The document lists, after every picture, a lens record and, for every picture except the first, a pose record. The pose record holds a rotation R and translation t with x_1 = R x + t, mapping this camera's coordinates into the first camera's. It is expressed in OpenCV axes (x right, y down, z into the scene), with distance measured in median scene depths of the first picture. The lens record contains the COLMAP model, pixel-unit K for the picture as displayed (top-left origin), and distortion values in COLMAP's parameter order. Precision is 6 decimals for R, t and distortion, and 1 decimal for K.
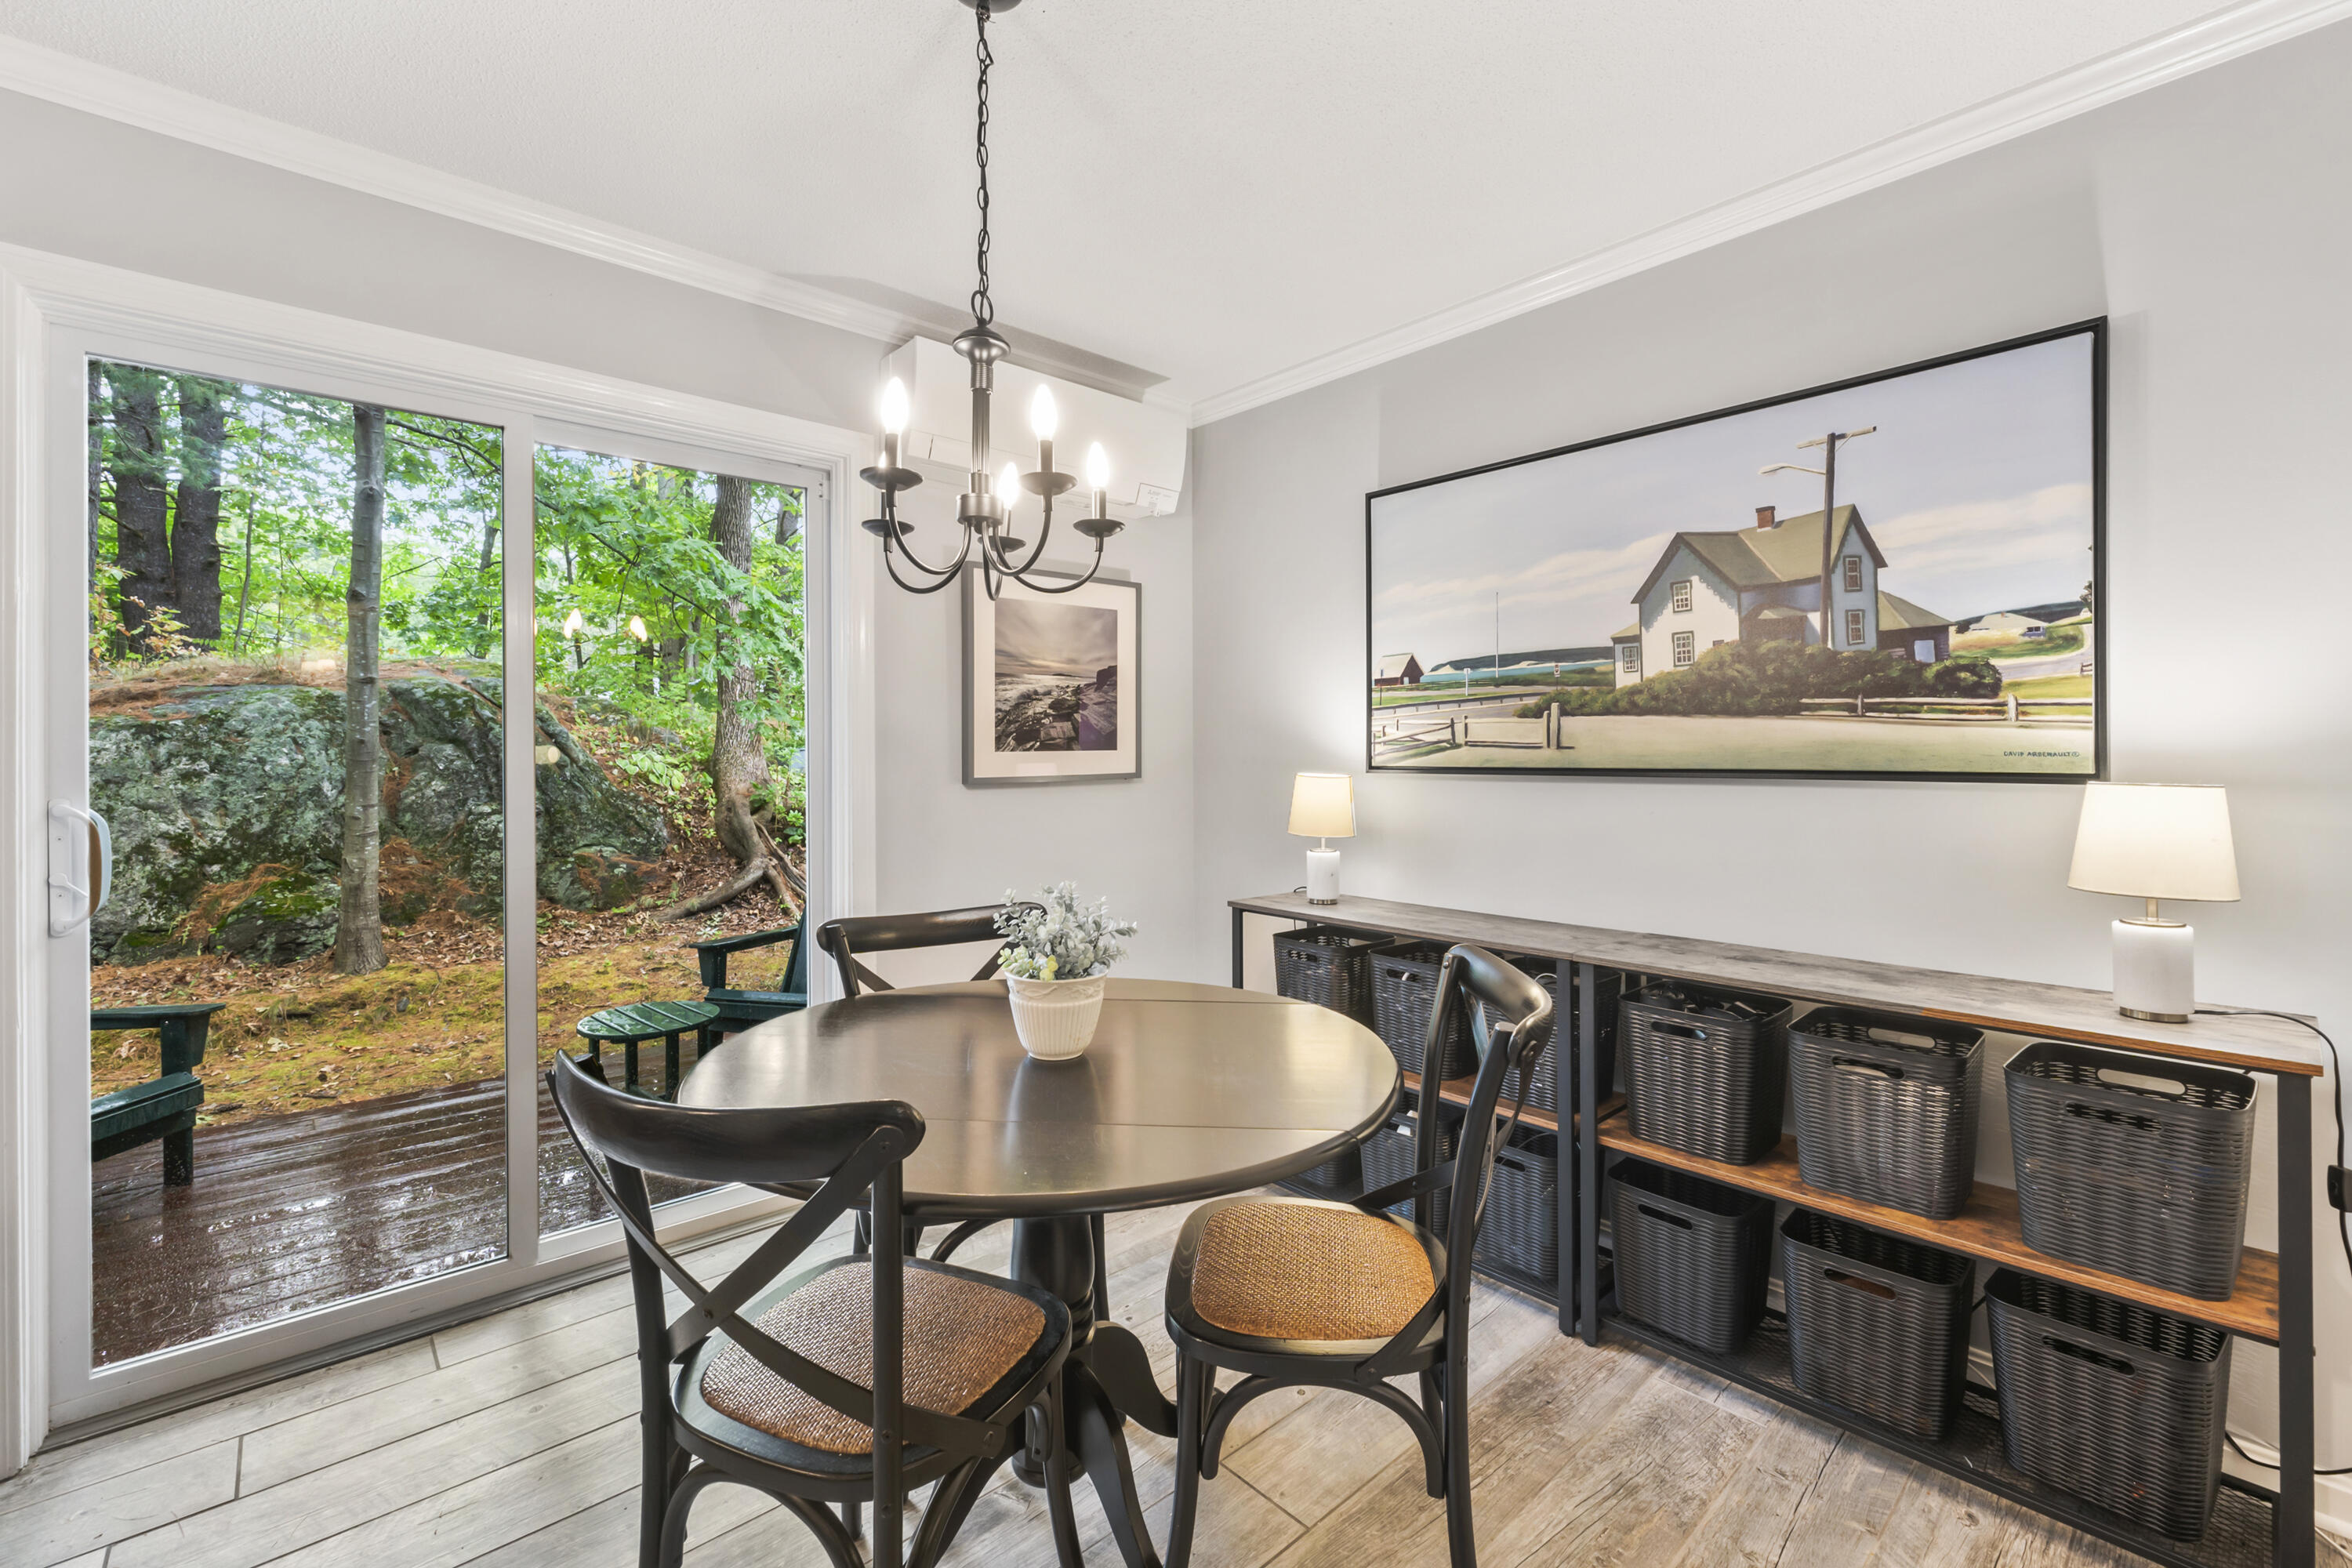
lens RADIAL K [[990.4, 0, 1176.6], [0, 990.4, 758.9], [0, 0, 1]] dist [-0.001622, -0.000657]
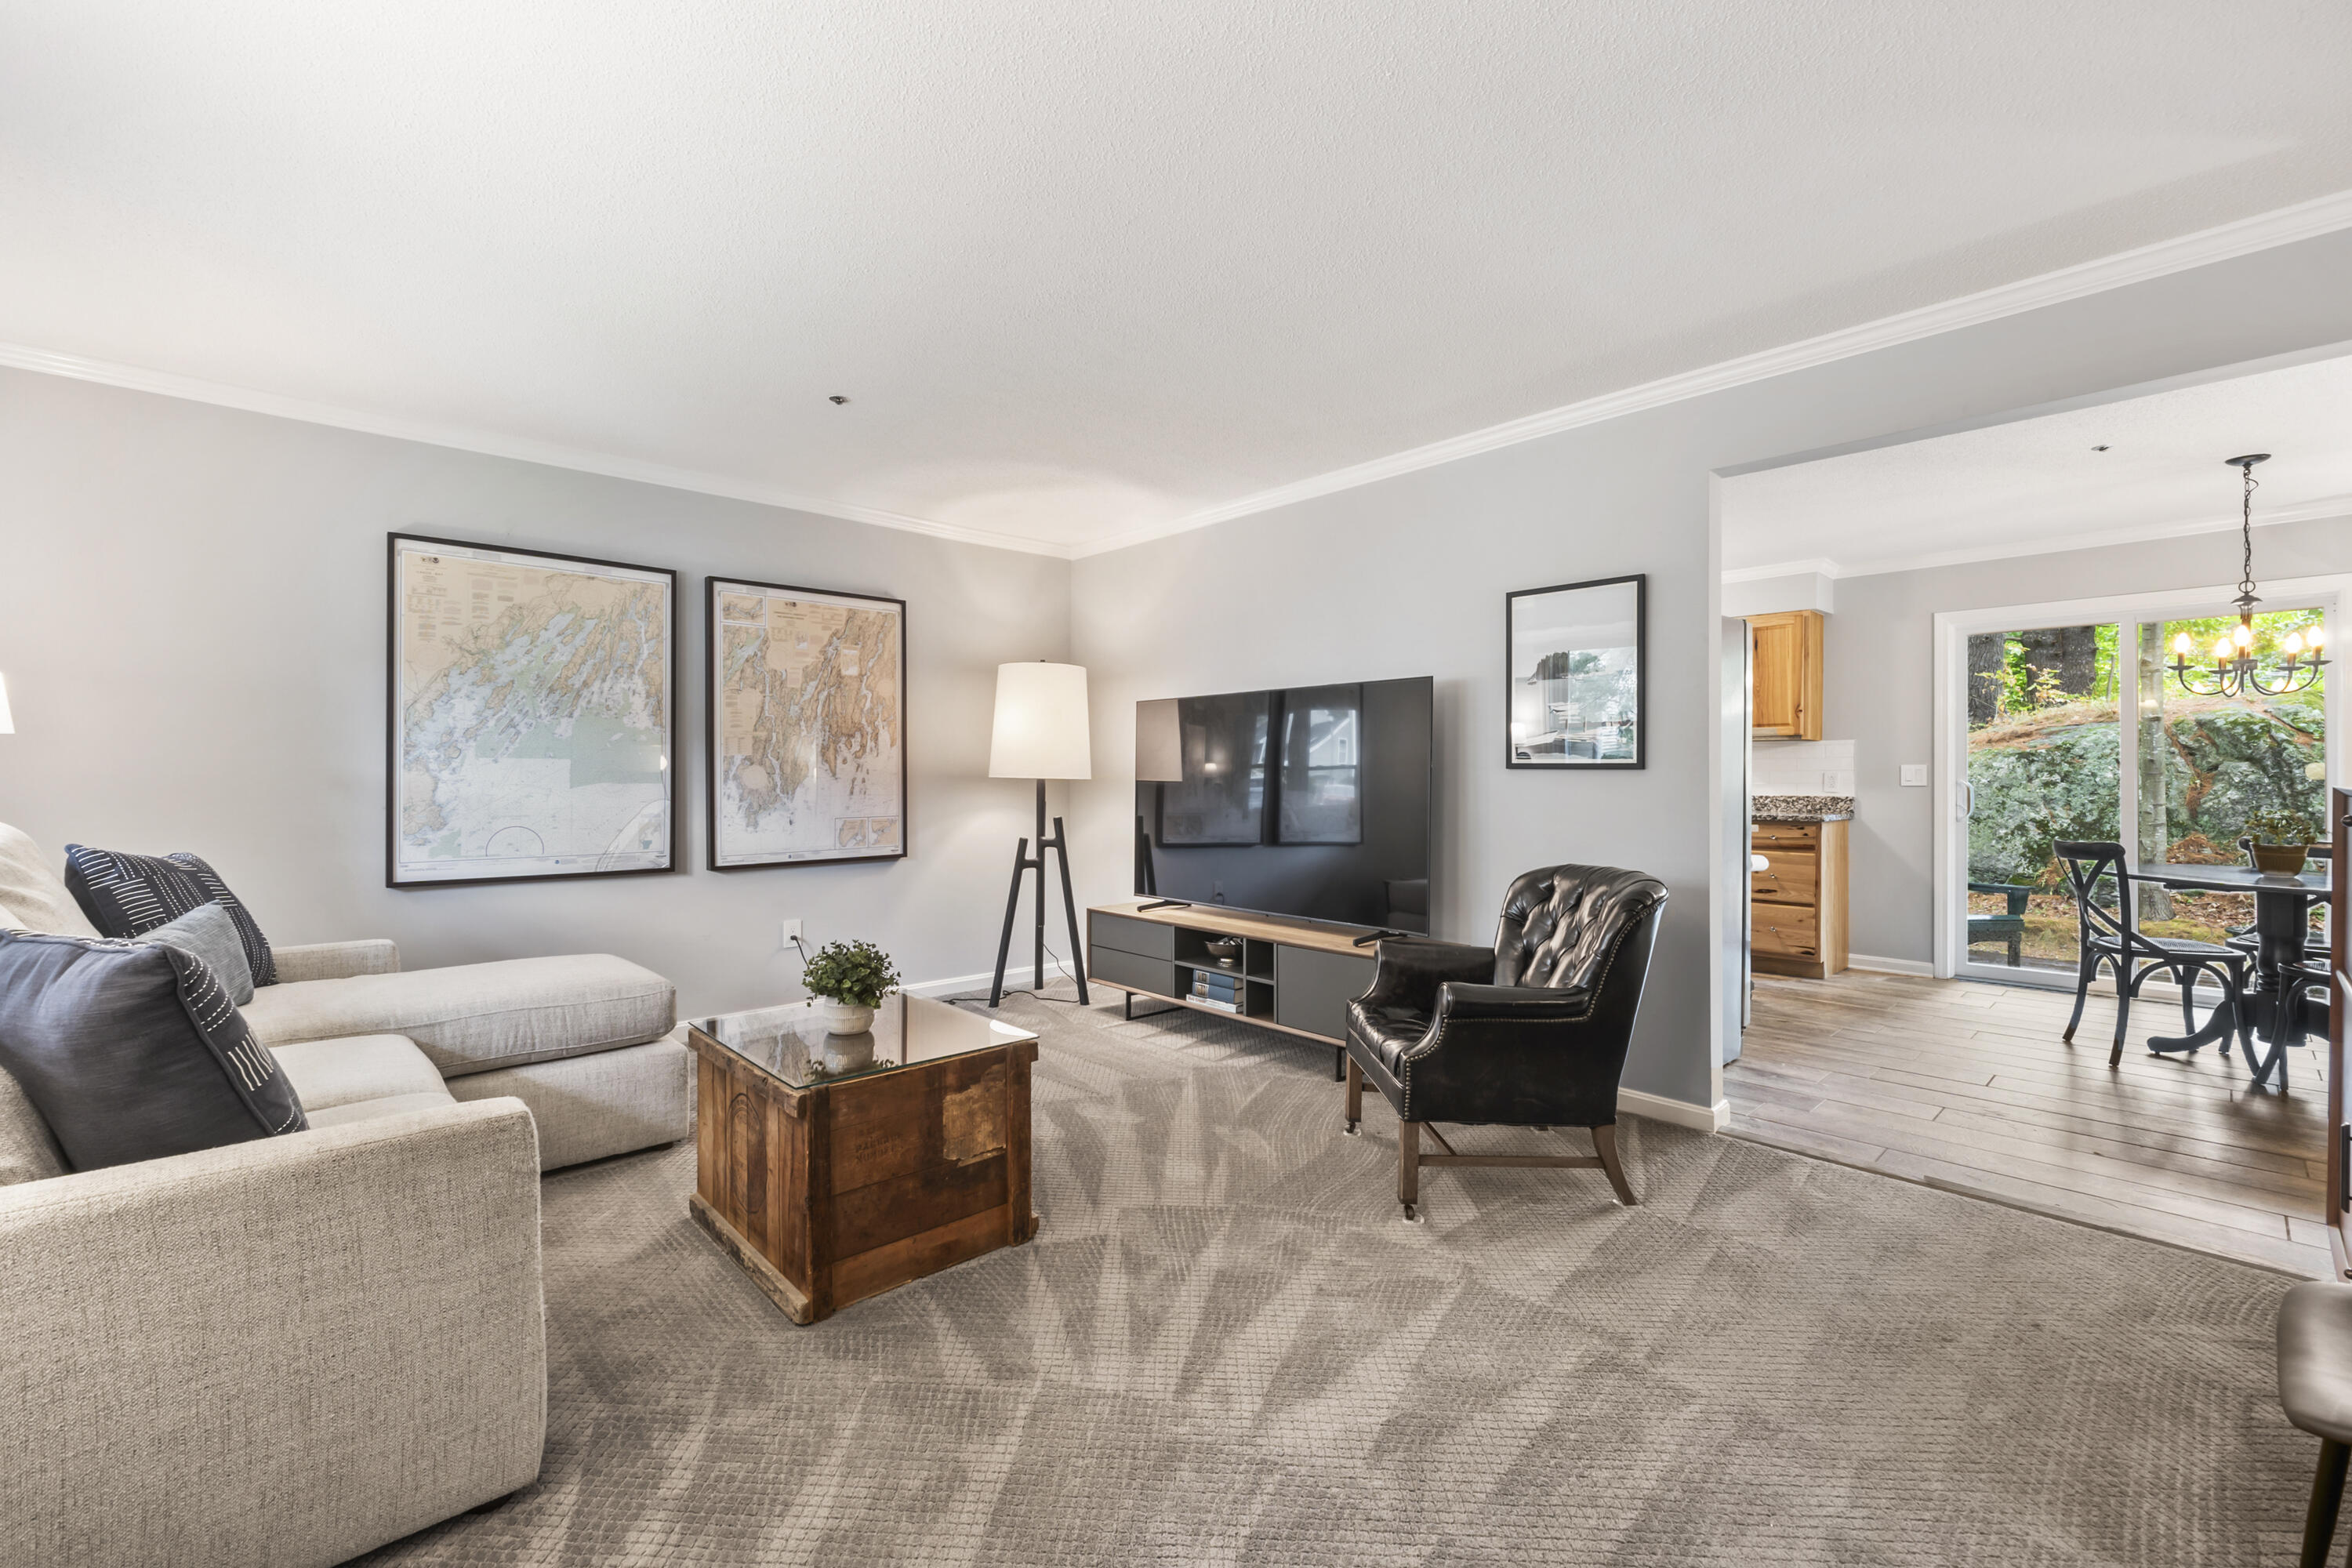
lens RADIAL K [[990.4, 0, 1183.1], [0, 990.4, 778.1], [0, 0, 1]] dist [-0.001622, -0.000657]
pose [[0.033091, 0.001702, -0.999451, 0.579646], [-0.005271, 0.999985, 0.001528, 0.013018], [0.999438, 0.005218, 0.033100, -0.473111]]
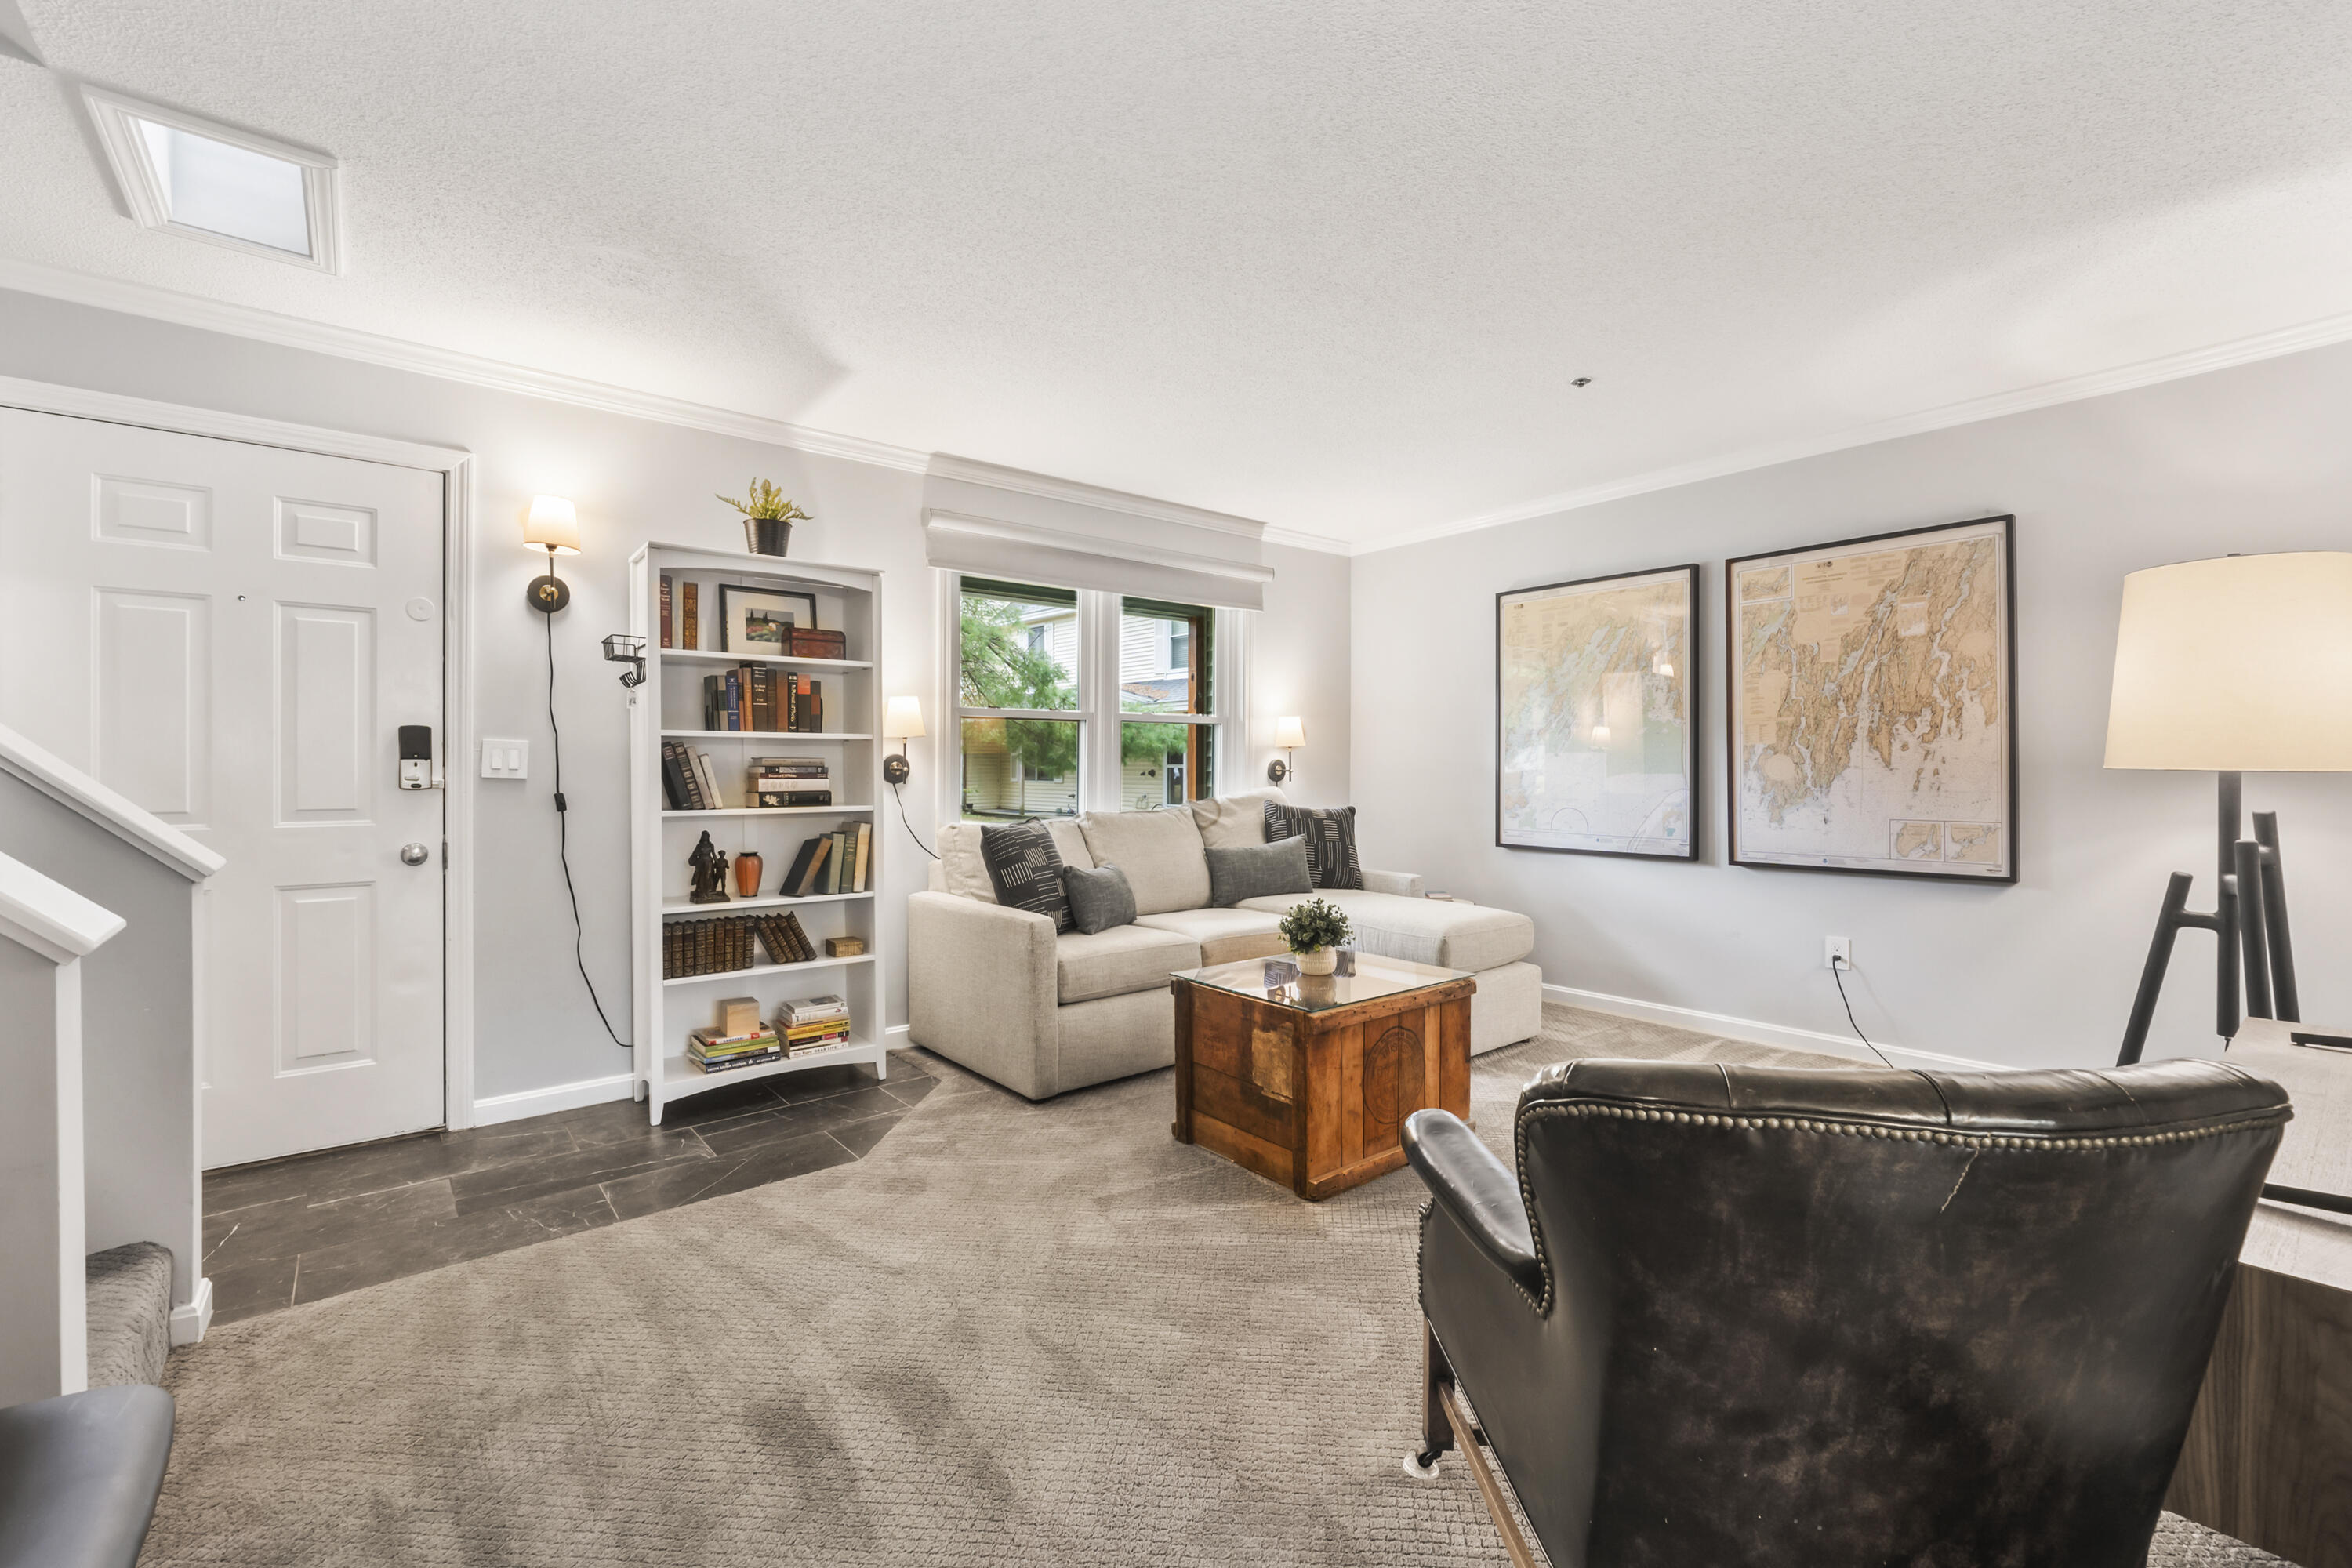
lens RADIAL K [[990.4, 0, 1171.8], [0, 990.4, 768.5], [0, 0, 1]] dist [-0.001622, -0.000657]
pose [[-0.999207, -0.001370, 0.039789, 0.229171], [-0.001217, 0.999992, 0.003879, 0.013568], [-0.039794, 0.003827, -0.999201, -0.103826]]
